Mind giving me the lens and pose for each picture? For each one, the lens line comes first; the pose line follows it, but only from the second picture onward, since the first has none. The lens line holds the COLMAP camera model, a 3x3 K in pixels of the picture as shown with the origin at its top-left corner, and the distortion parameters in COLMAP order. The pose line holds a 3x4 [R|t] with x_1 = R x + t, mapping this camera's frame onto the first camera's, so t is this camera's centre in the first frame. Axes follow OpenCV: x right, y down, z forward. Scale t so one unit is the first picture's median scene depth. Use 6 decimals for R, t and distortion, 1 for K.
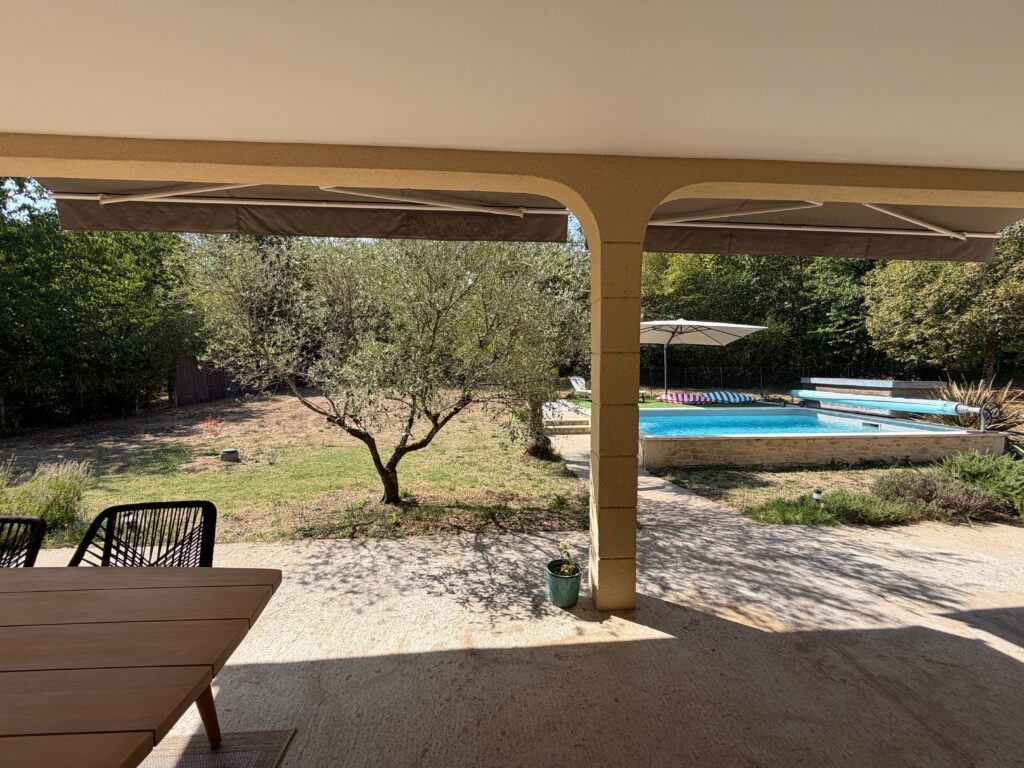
lens RADIAL K [[409.1, 0, 511.8], [0, 409.1, 384.2], [0, 0, 1]] dist [-0.001112, 0.000260]
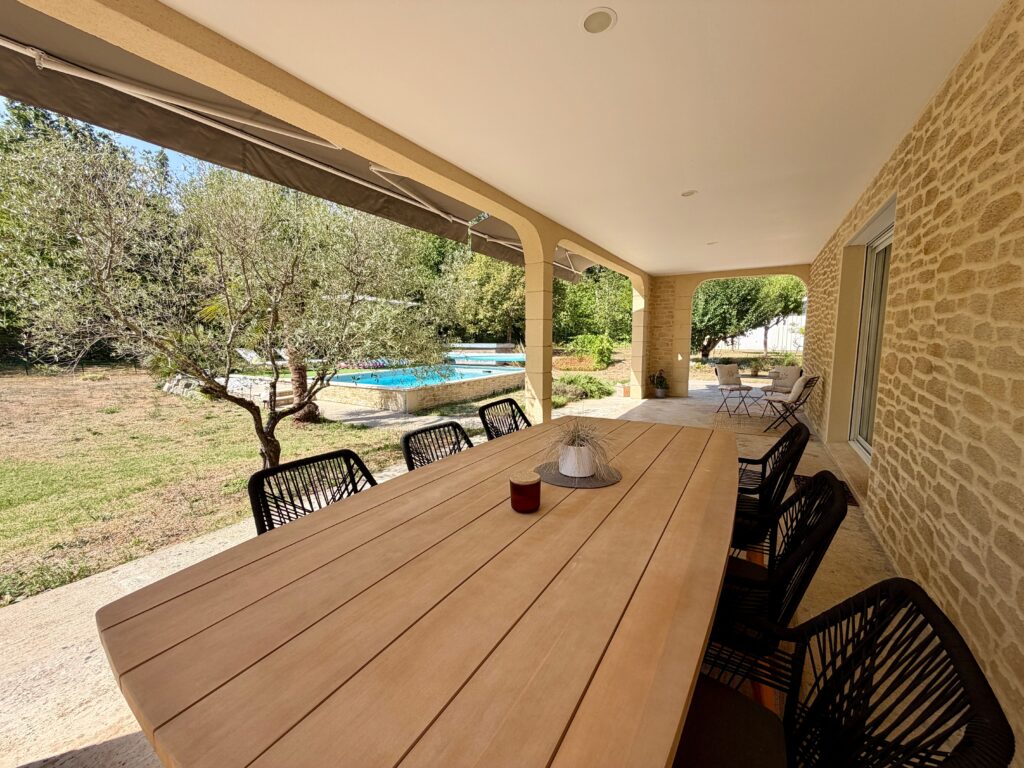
lens RADIAL K [[409.1, 0, 507.4], [0, 409.1, 385.3], [0, 0, 1]] dist [-0.001112, 0.000260]
pose [[0.578159, -0.099173, 0.809874, -0.428585], [0.046440, 0.994976, 0.088686, 0.017083], [-0.814601, -0.013664, 0.579861, 0.000470]]
